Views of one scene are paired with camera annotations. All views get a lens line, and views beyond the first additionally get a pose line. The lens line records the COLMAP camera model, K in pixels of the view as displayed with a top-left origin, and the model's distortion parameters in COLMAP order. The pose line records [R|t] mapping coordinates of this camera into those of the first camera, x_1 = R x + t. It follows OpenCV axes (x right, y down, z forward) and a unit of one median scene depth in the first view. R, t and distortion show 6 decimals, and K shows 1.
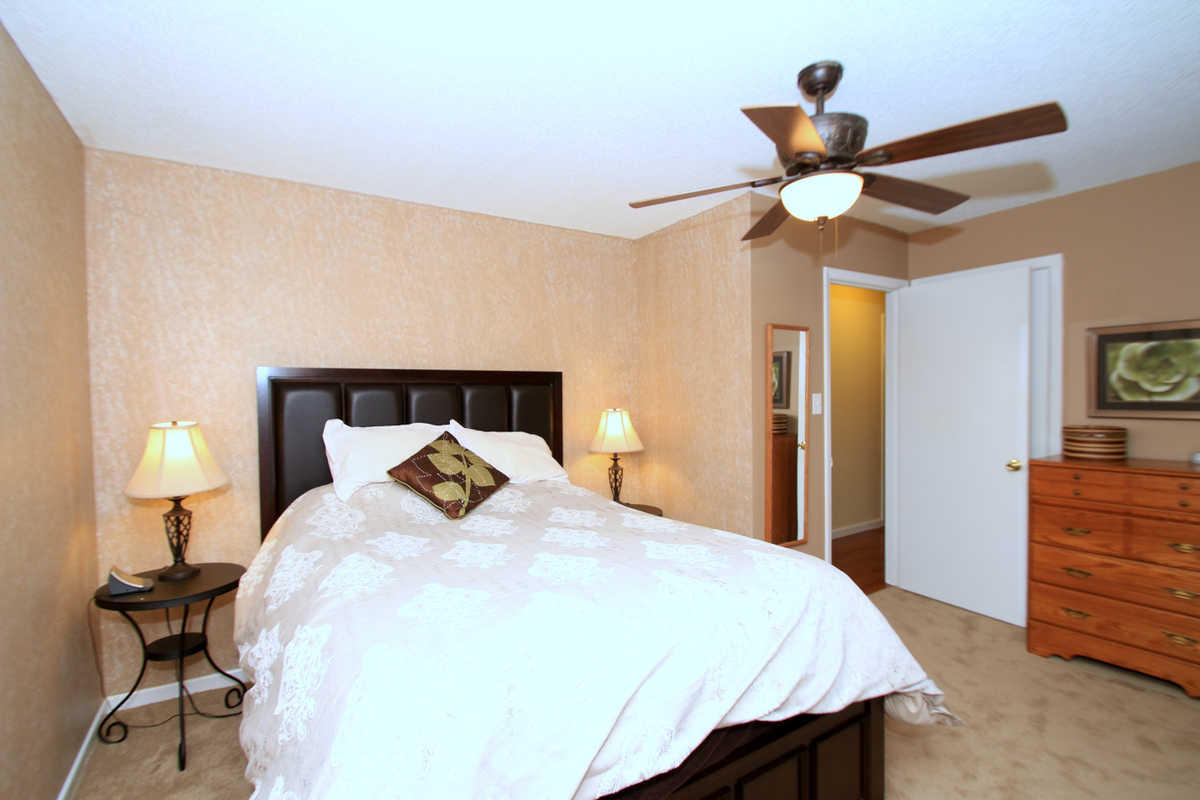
lens RADIAL K [[559.9, 0, 601.6], [0, 559.9, 401.0], [0, 0, 1]] dist [0.001286, -0.010151]
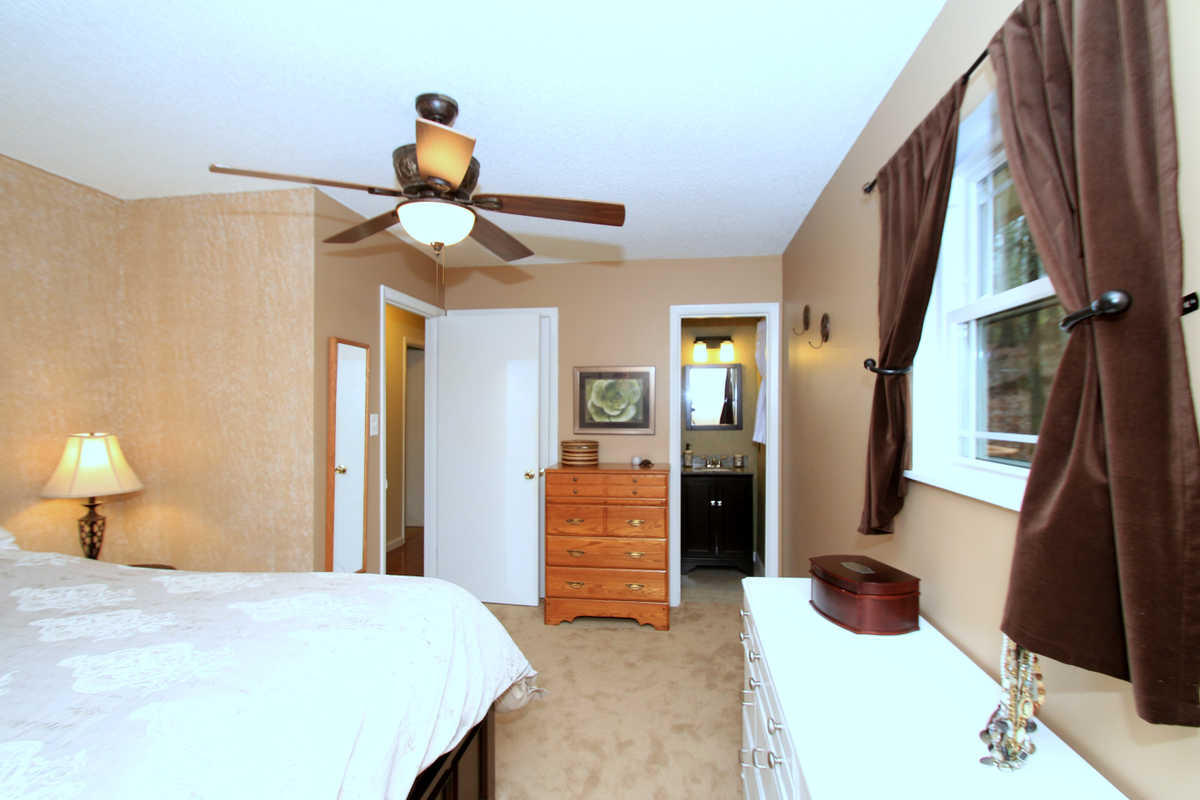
lens RADIAL K [[575.3, 0, 617.1], [0, 575.3, 400.8], [0, 0, 1]] dist [0.000359, -0.012074]
pose [[0.636719, 0.027108, 0.770619, -0.128977], [-0.000570, 0.999398, -0.034684, -0.002060], [-0.771096, 0.021645, 0.636351, 0.053390]]
